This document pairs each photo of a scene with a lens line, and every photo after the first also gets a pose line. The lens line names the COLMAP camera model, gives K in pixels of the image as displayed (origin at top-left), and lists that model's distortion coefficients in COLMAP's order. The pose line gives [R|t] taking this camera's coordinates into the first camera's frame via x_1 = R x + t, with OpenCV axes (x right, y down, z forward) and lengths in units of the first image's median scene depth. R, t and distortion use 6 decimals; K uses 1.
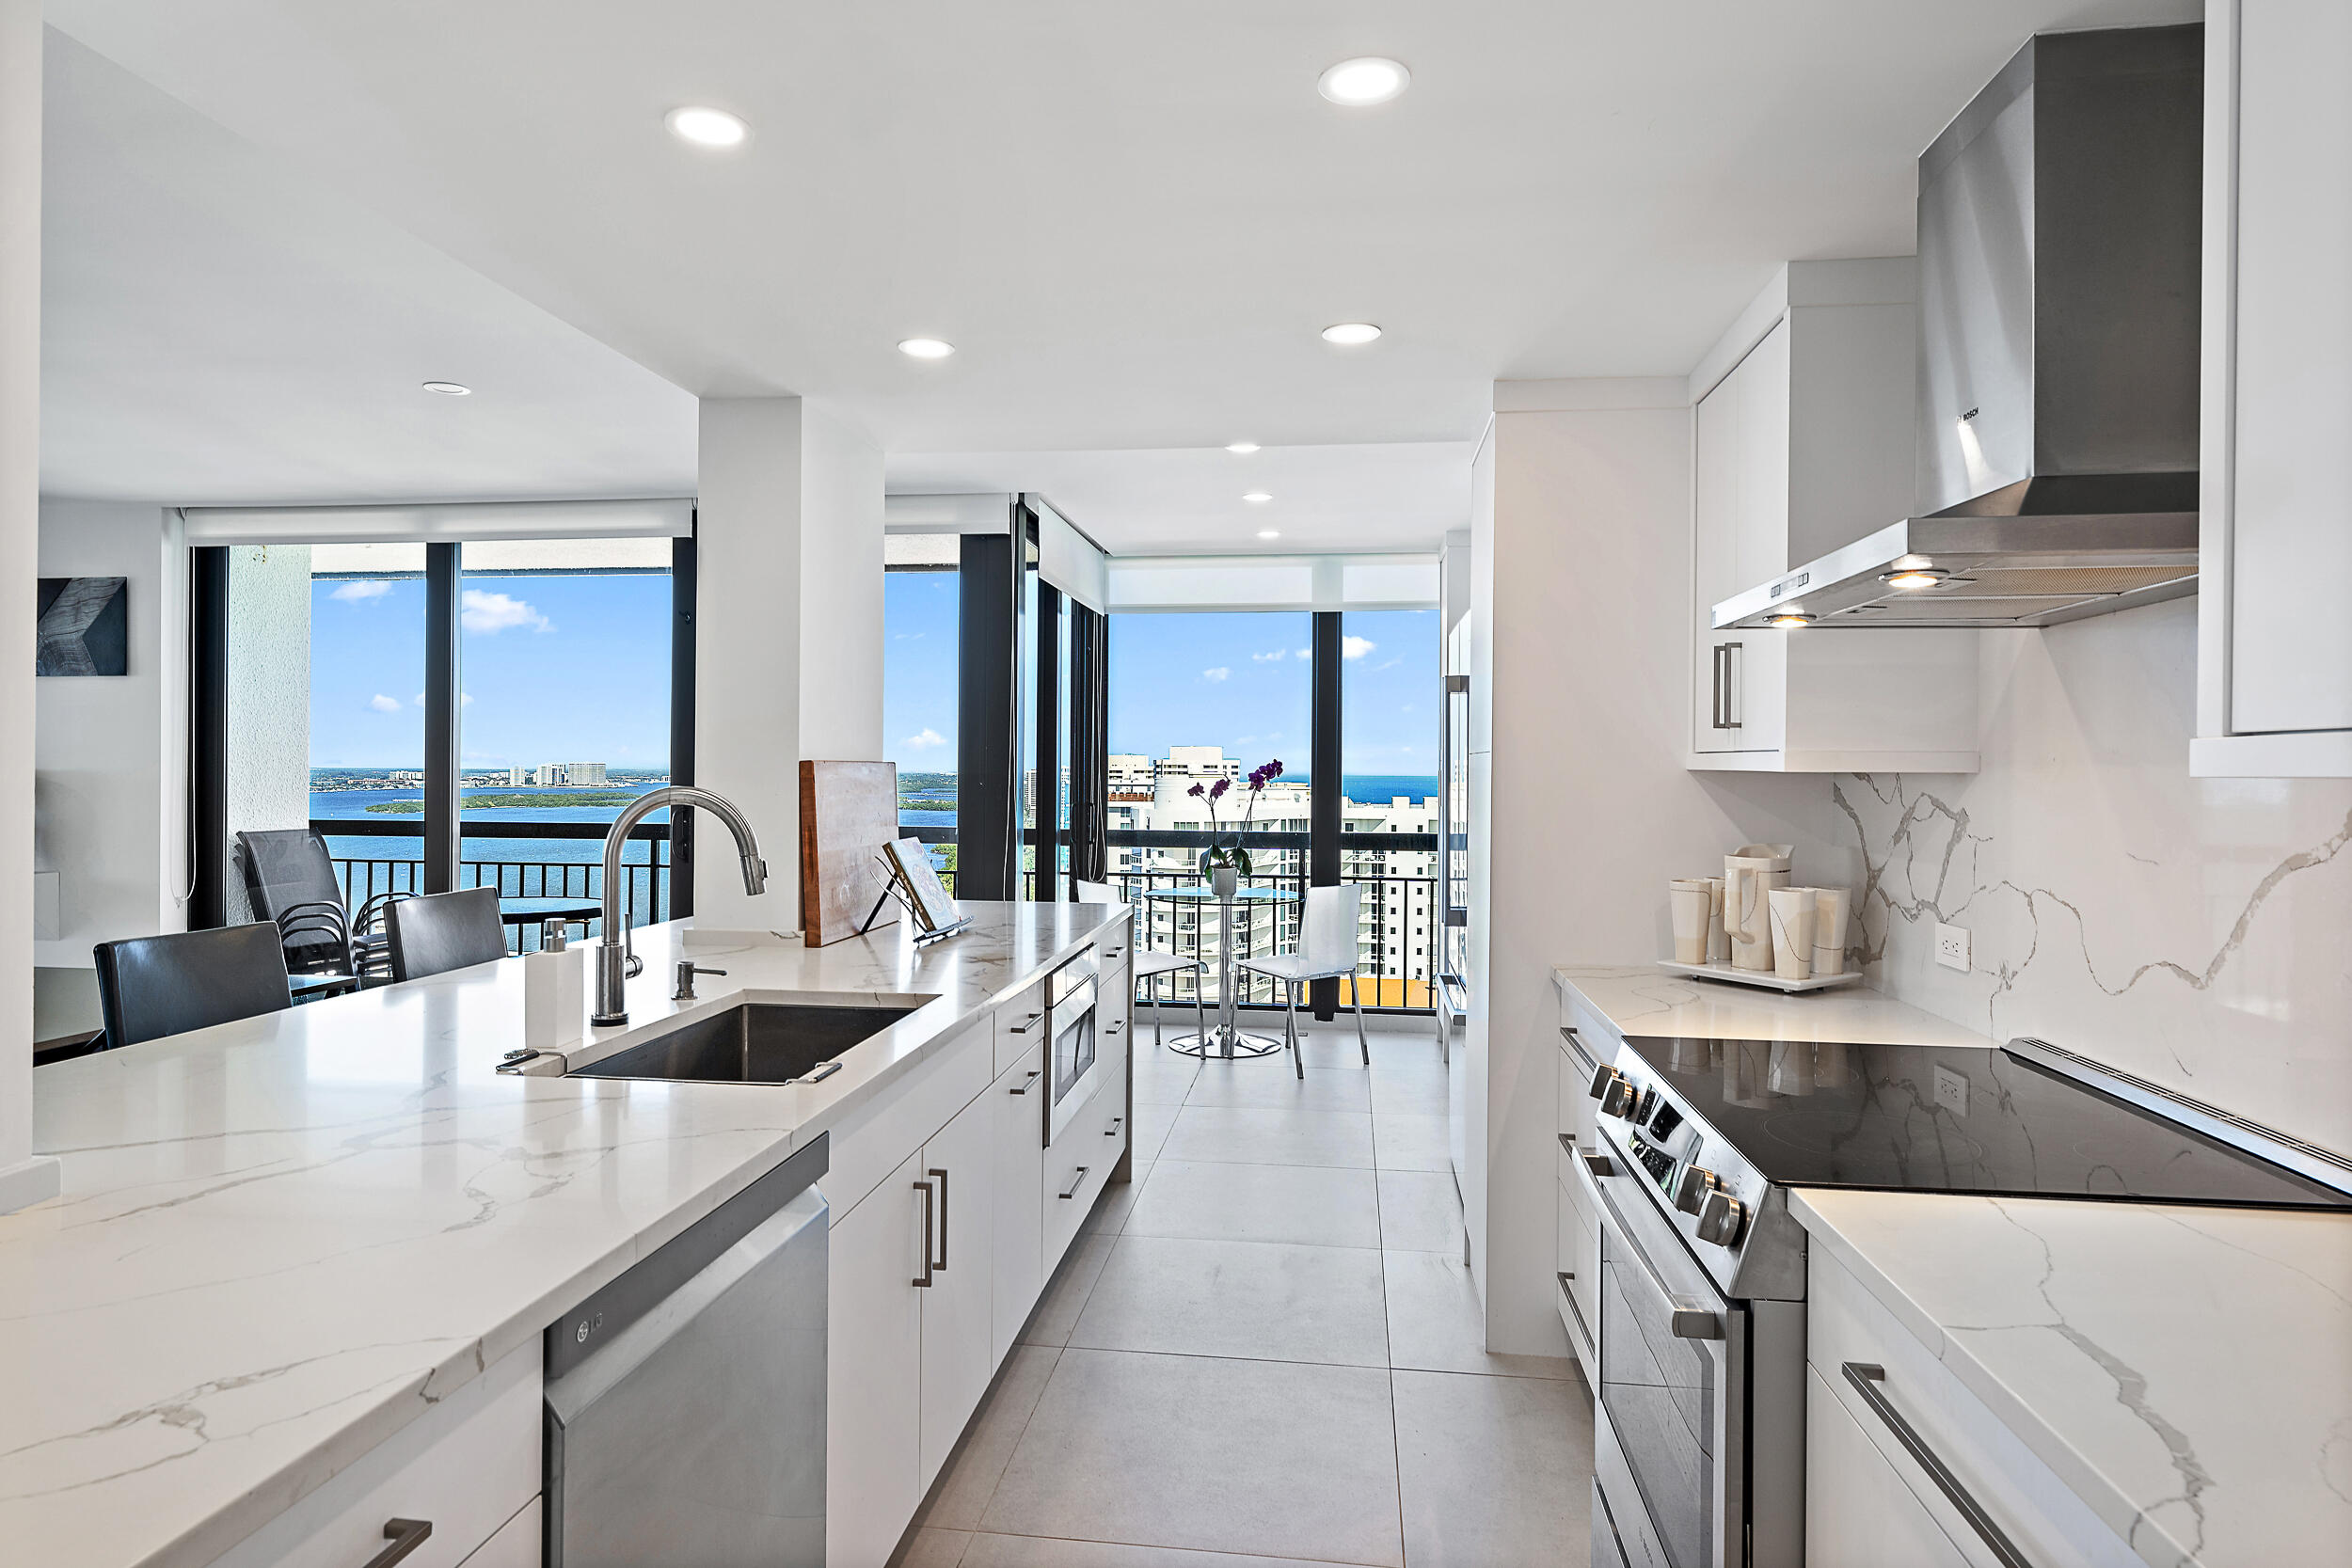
lens RADIAL K [[1336.1, 0, 1163.3], [0, 1336.1, 767.6], [0, 0, 1]] dist [0.007415, -0.002933]
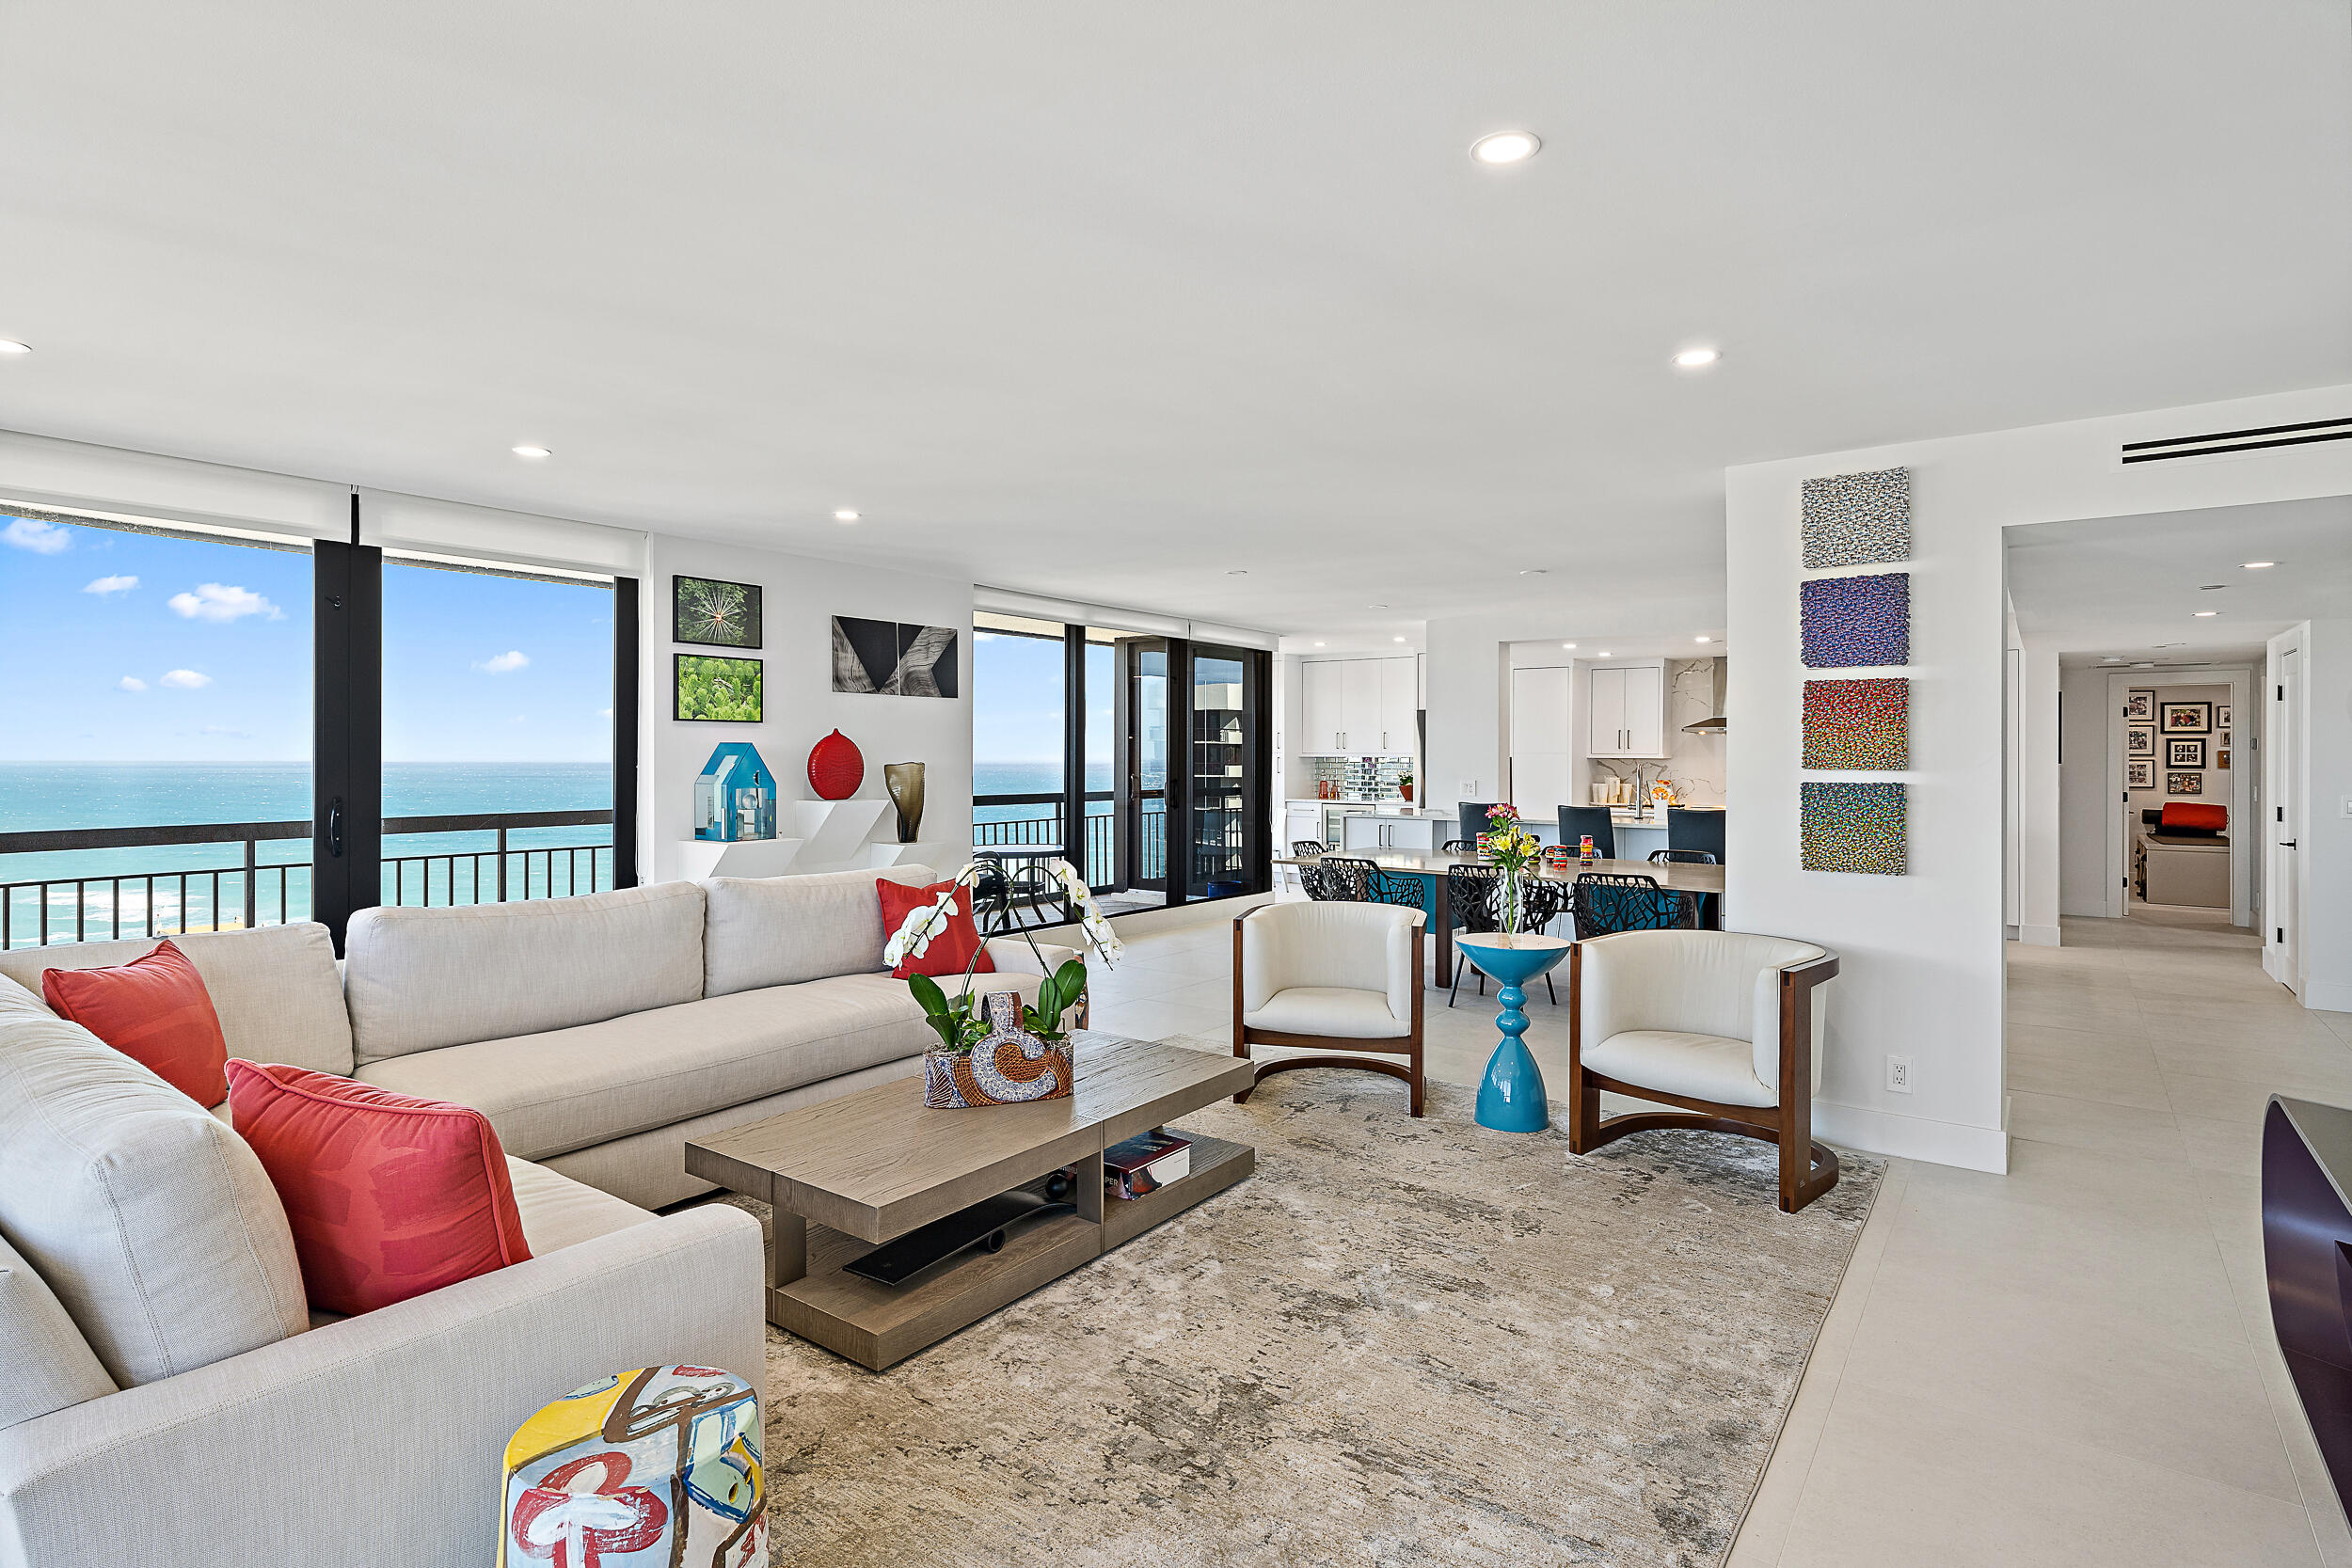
lens RADIAL K [[1165.3, 0, 1172.4], [0, 1165.3, 770.4], [0, 0, 1]] dist [-0.000372, 0.000121]
pose [[0.498344, -0.016722, 0.866818, -3.073197], [0.000905, 0.999823, 0.018768, -0.026479], [-0.866979, -0.008569, 0.498271, 0.321603]]
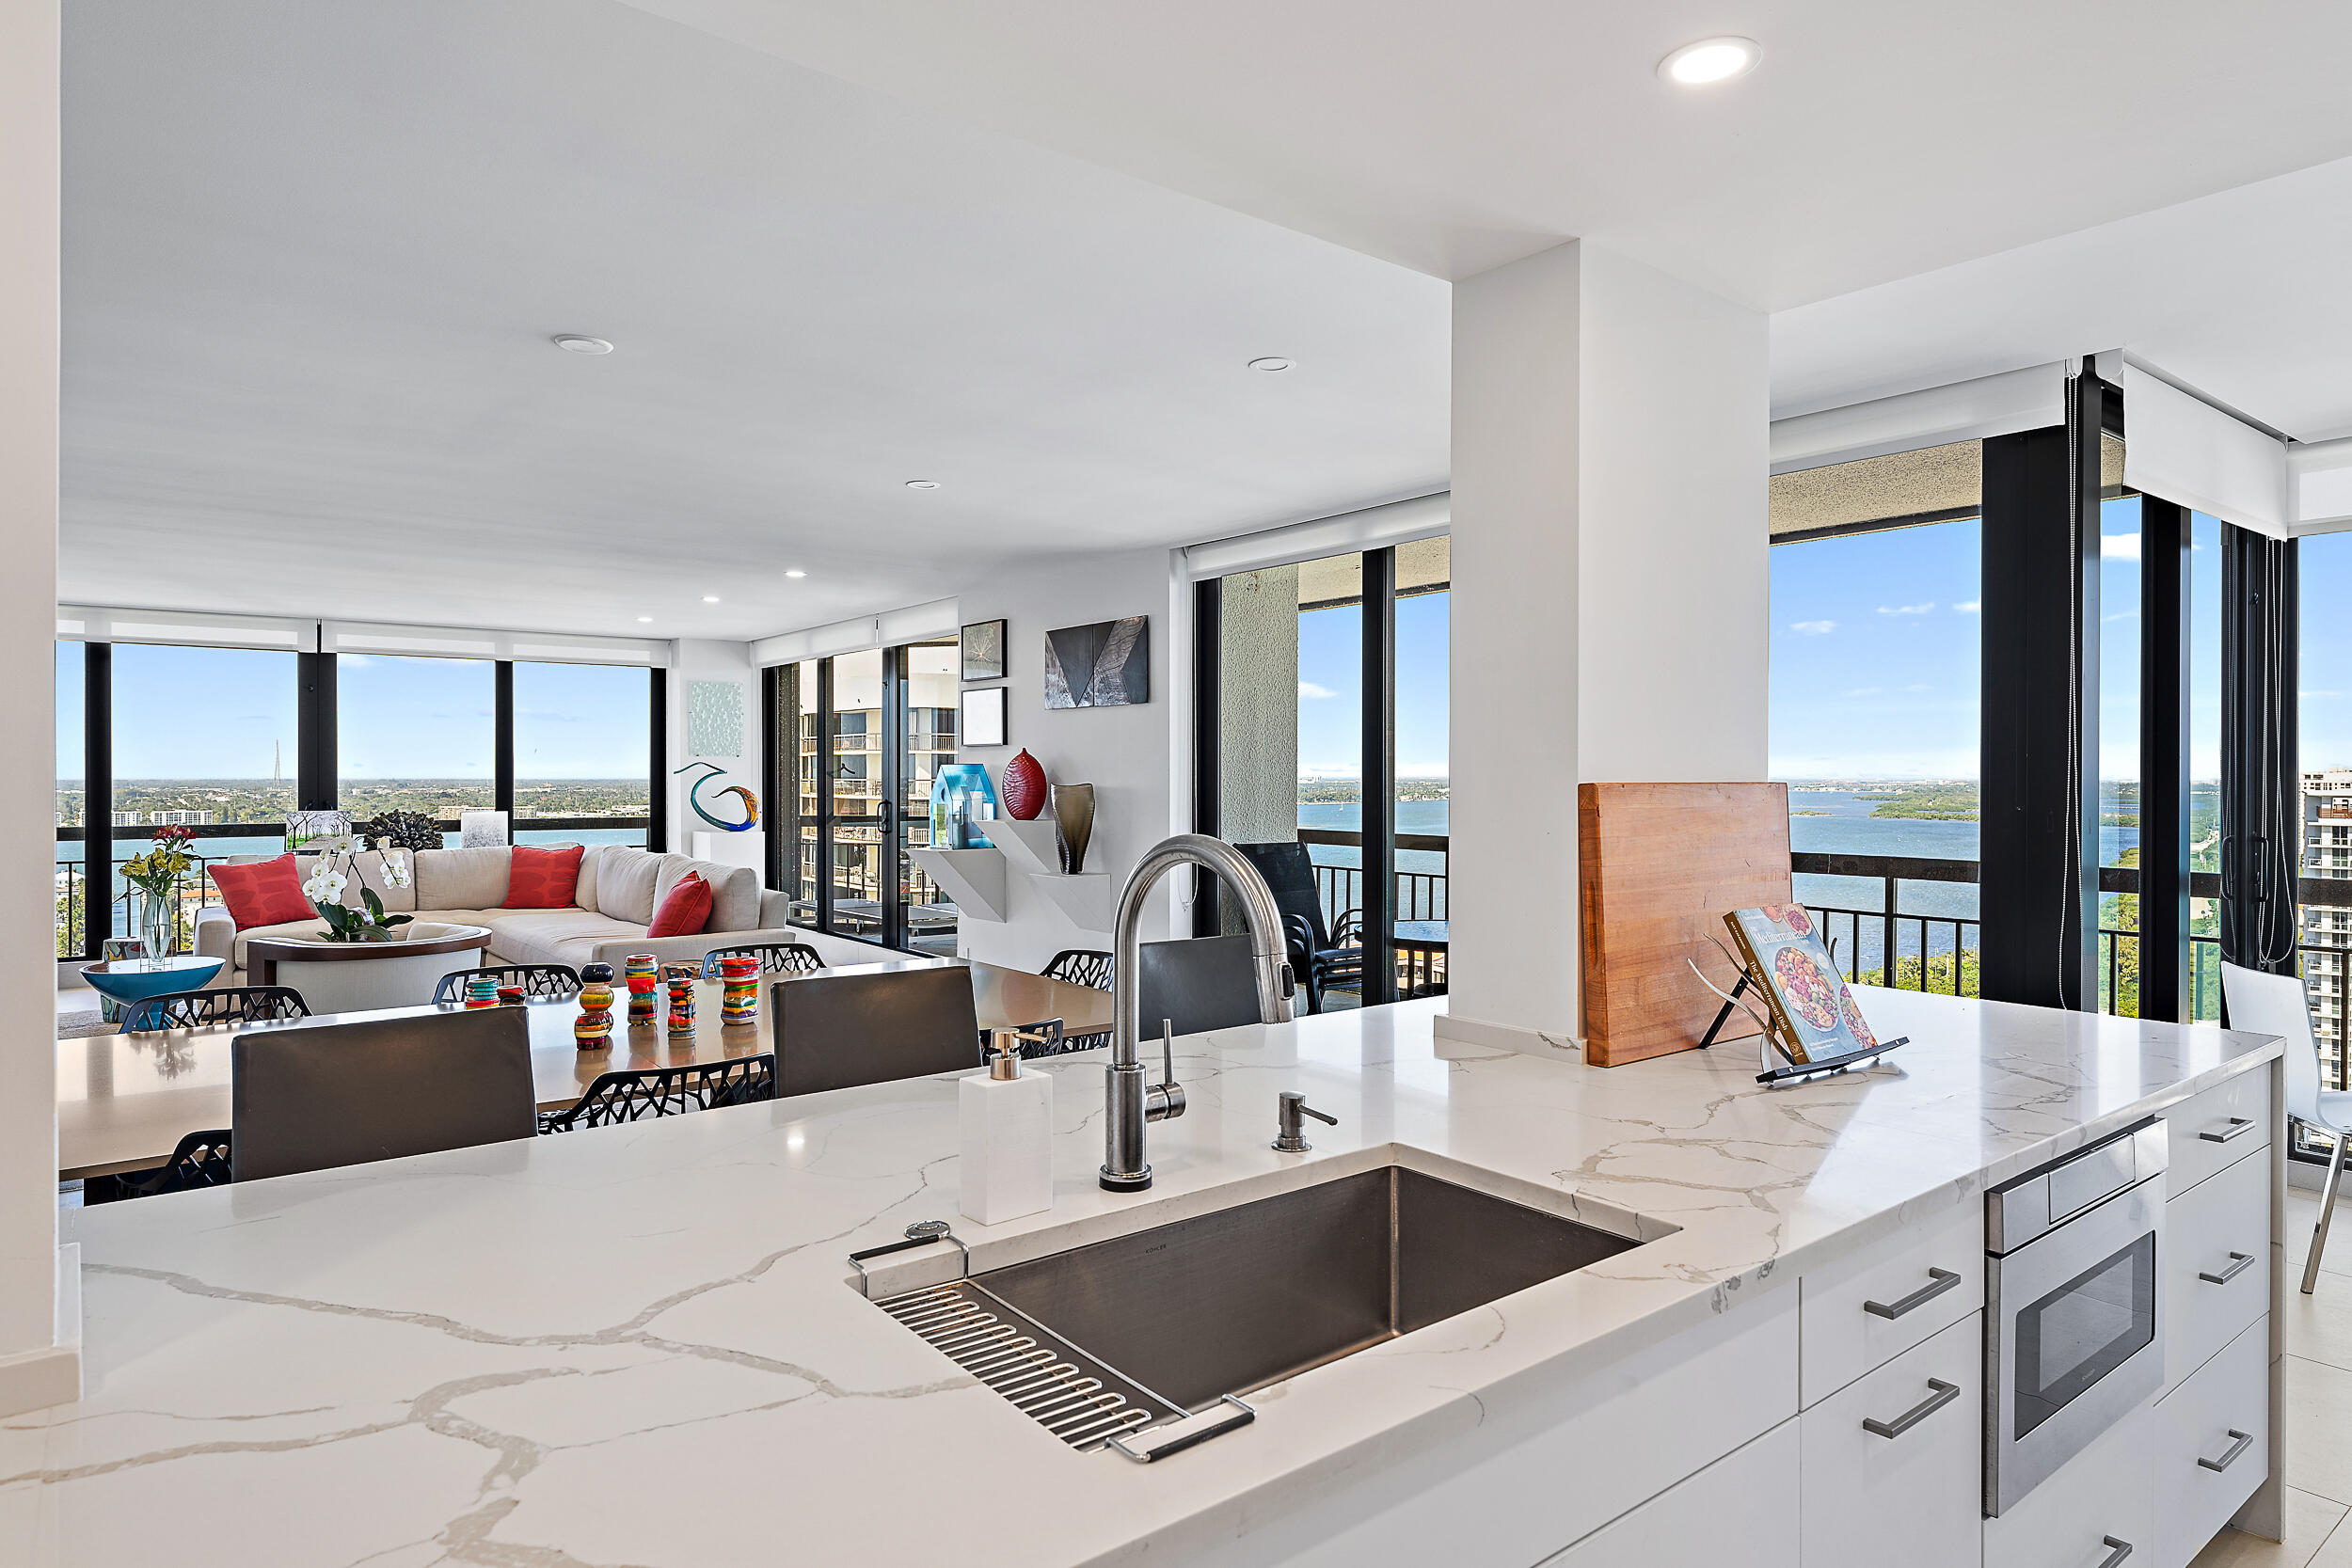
lens RADIAL K [[1336.1, 0, 1177.6], [0, 1336.1, 776.6], [0, 0, 1]] dist [0.007415, -0.002933]
pose [[0.713629, -0.003571, -0.700515, 0.052696], [0.003864, 0.999992, -0.001161, -0.008498], [0.700513, -0.001879, 0.713637, 0.383211]]
